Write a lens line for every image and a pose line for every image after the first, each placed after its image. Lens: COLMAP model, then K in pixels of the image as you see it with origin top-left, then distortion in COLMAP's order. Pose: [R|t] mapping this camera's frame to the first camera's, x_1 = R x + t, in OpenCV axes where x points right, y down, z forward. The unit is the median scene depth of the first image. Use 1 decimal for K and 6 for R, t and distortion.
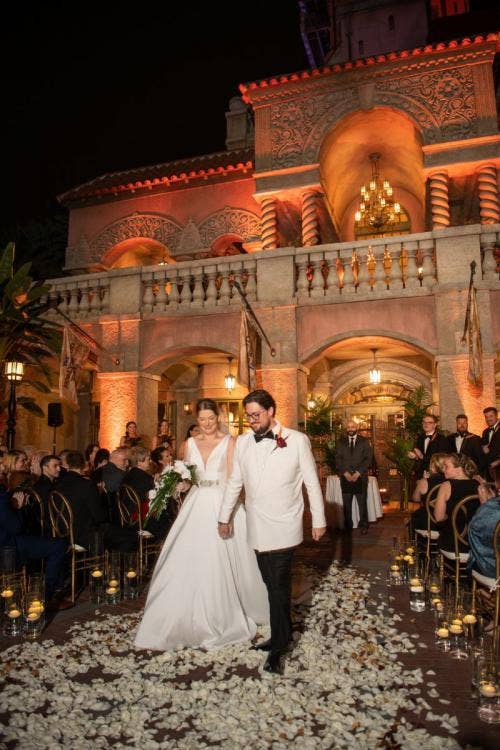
lens RADIAL K [[523.0, 0, 251.3], [0, 523.0, 377.1], [0, 0, 1]] dist [-0.055721, -0.003084]
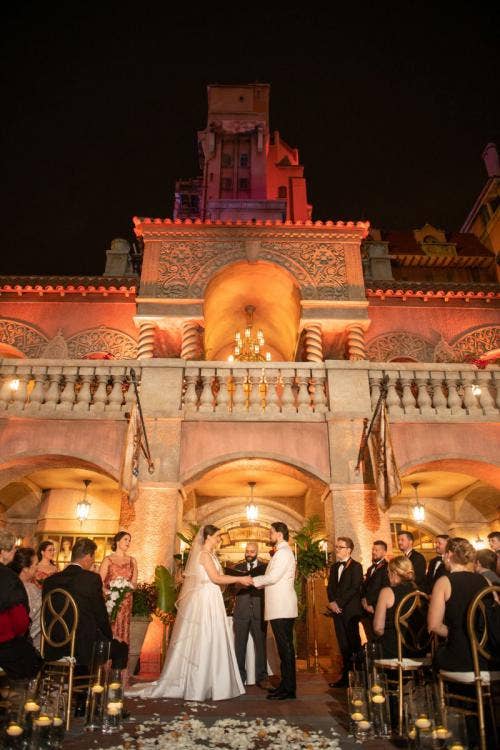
lens RADIAL K [[515.8, 0, 250.0], [0, 515.8, 375.0], [0, 0, 1]] dist [-0.048134, -0.004268]
pose [[0.944875, 0.152974, 0.289500, -0.059306], [-0.050813, 0.941949, -0.331888, 0.065549], [-0.323465, 0.298882, 0.897797, 0.112044]]
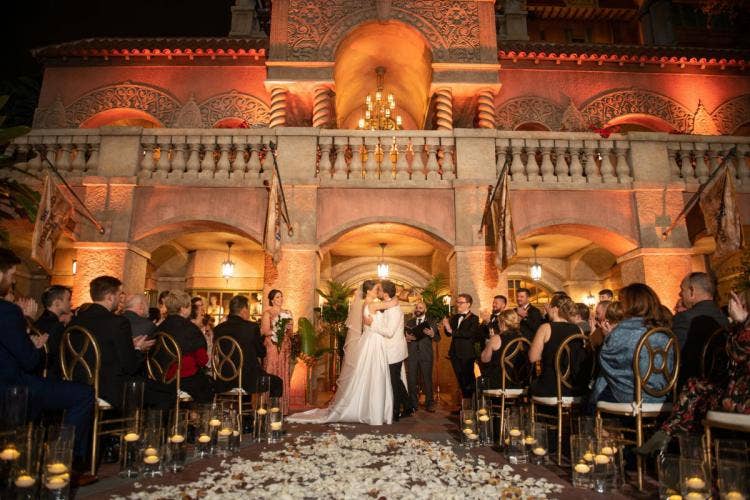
lens RADIAL K [[515.8, 0, 378.5], [0, 515.8, 250.5], [0, 0, 1]] dist [-0.048134, -0.004268]
pose [[0.945629, 0.083525, 0.314340, -0.078203], [-0.050761, 0.992520, -0.111025, 0.064987], [-0.321262, 0.089032, 0.942796, 0.064920]]
